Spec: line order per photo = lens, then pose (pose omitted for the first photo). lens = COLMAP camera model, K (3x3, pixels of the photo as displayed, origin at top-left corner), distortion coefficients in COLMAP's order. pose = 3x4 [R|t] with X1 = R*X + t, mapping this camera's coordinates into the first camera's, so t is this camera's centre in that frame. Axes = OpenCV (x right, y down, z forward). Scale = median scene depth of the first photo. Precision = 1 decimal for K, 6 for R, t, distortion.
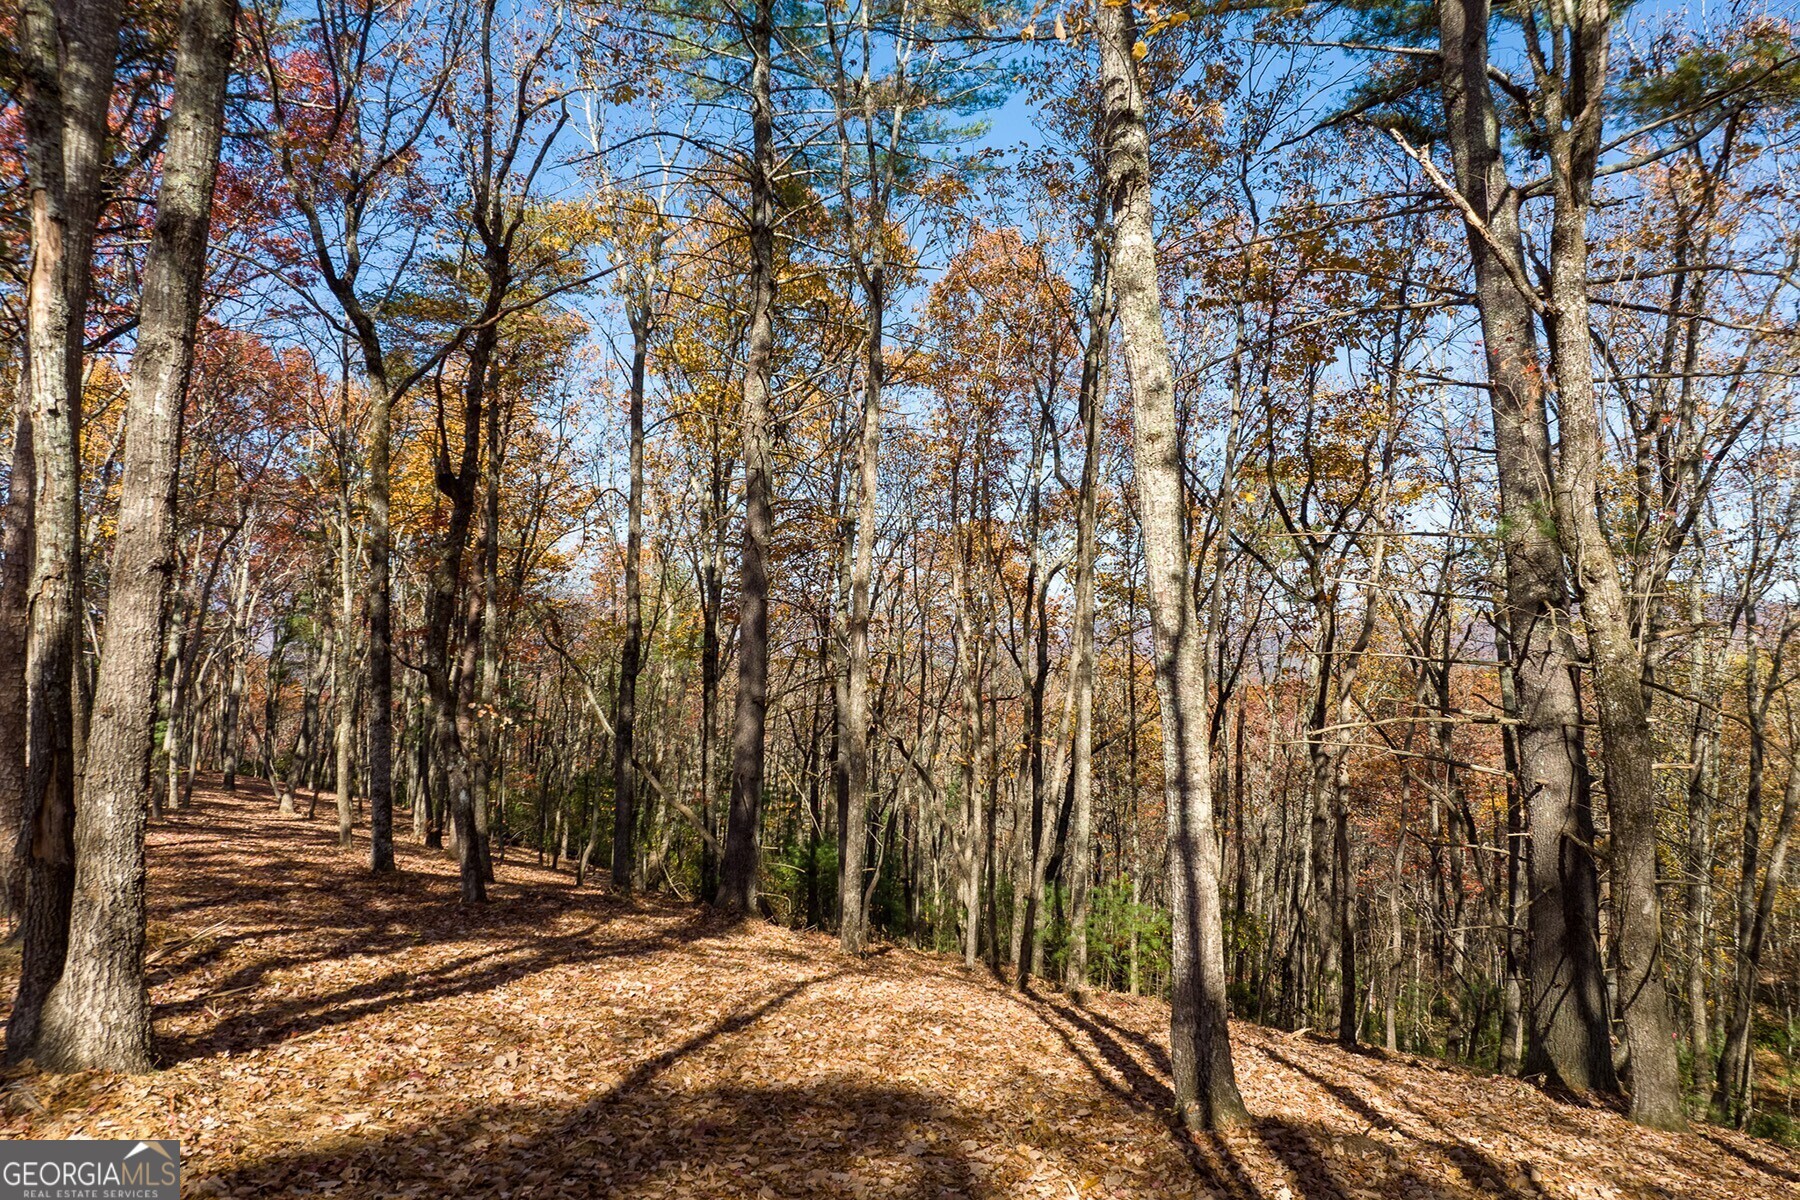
lens RADIAL K [[1324.6, 0, 871.9], [0, 1324.6, 597.6], [0, 0, 1]] dist [-0.046964, 0.011699]
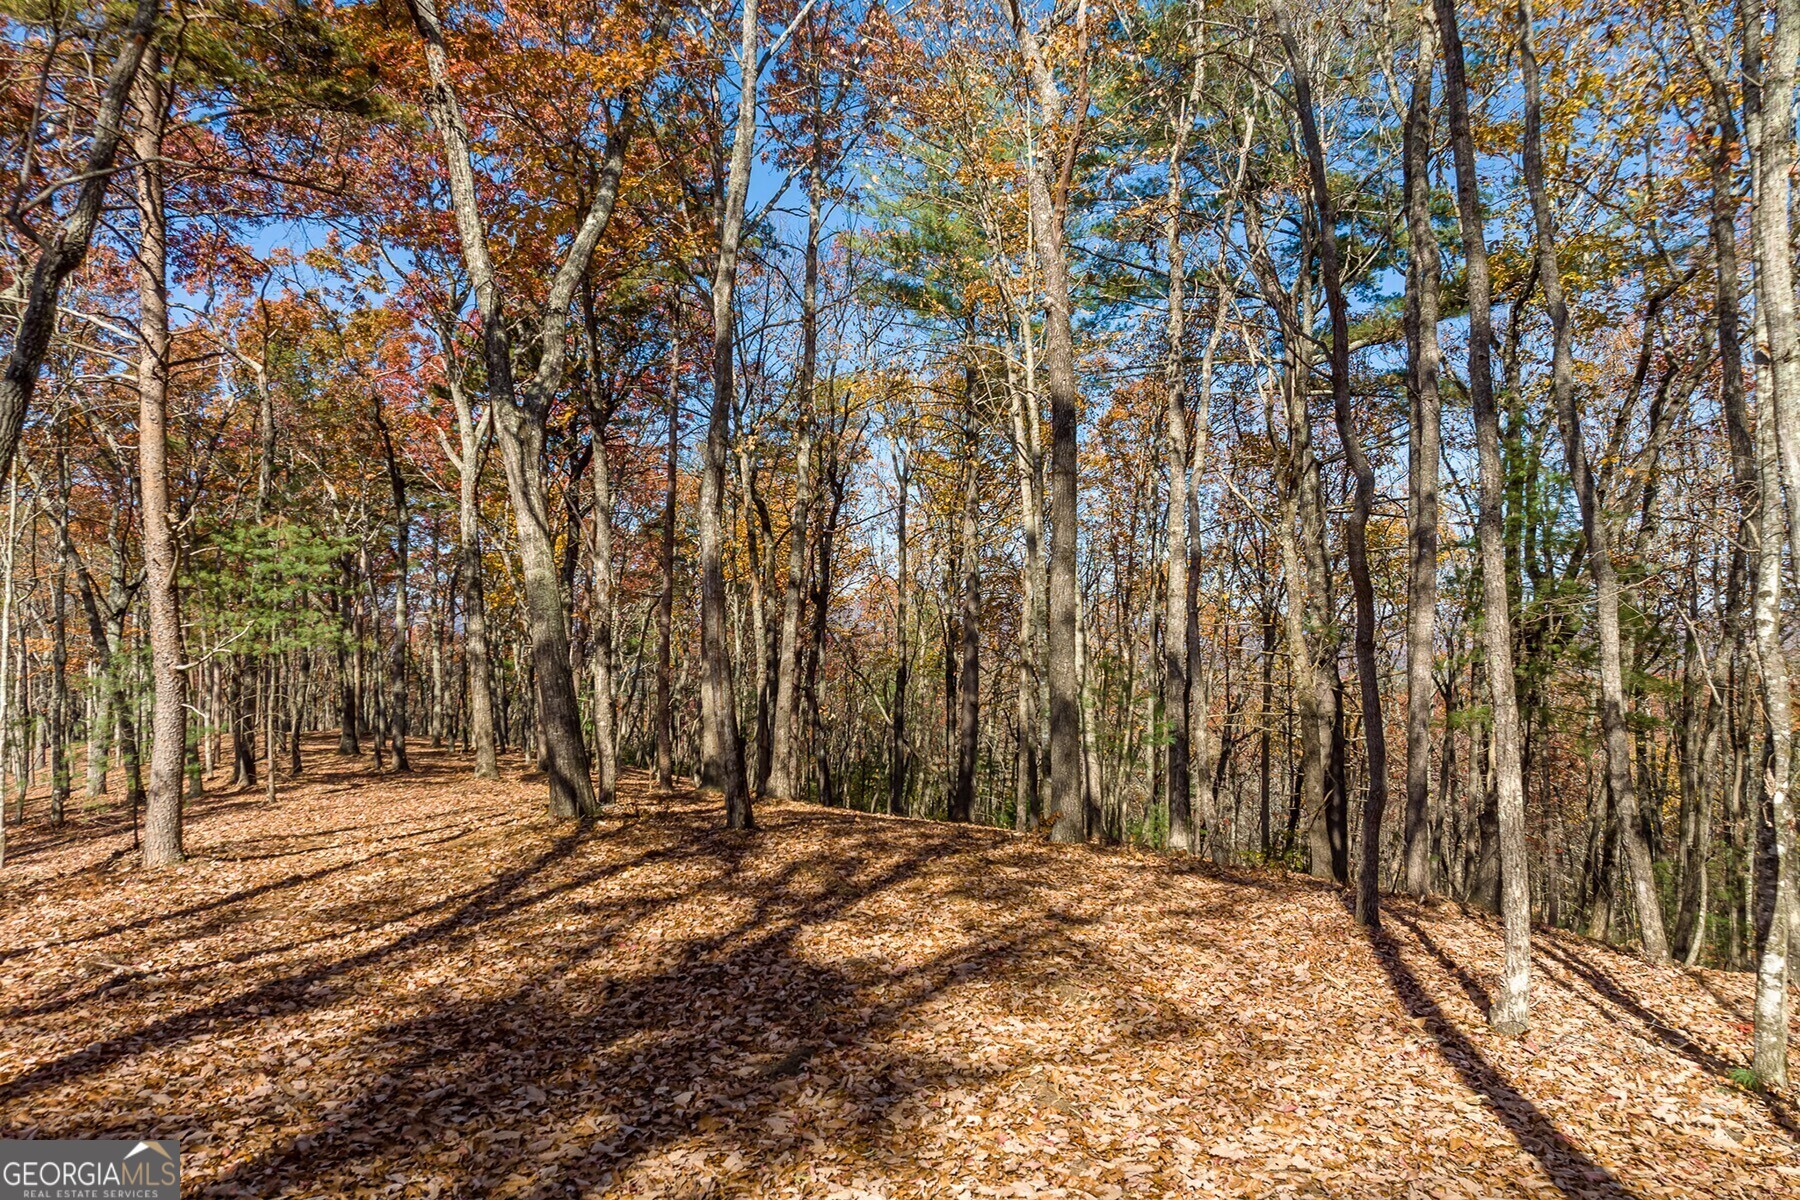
lens RADIAL K [[1324.6, 0, 871.9], [0, 1324.6, 597.6], [0, 0, 1]] dist [-0.046964, 0.011699]
pose [[0.981477, -0.013470, -0.191107, 0.111442], [0.013425, 0.999909, -0.001530, -0.058196], [0.191110, -0.001064, 0.981568, -0.696605]]
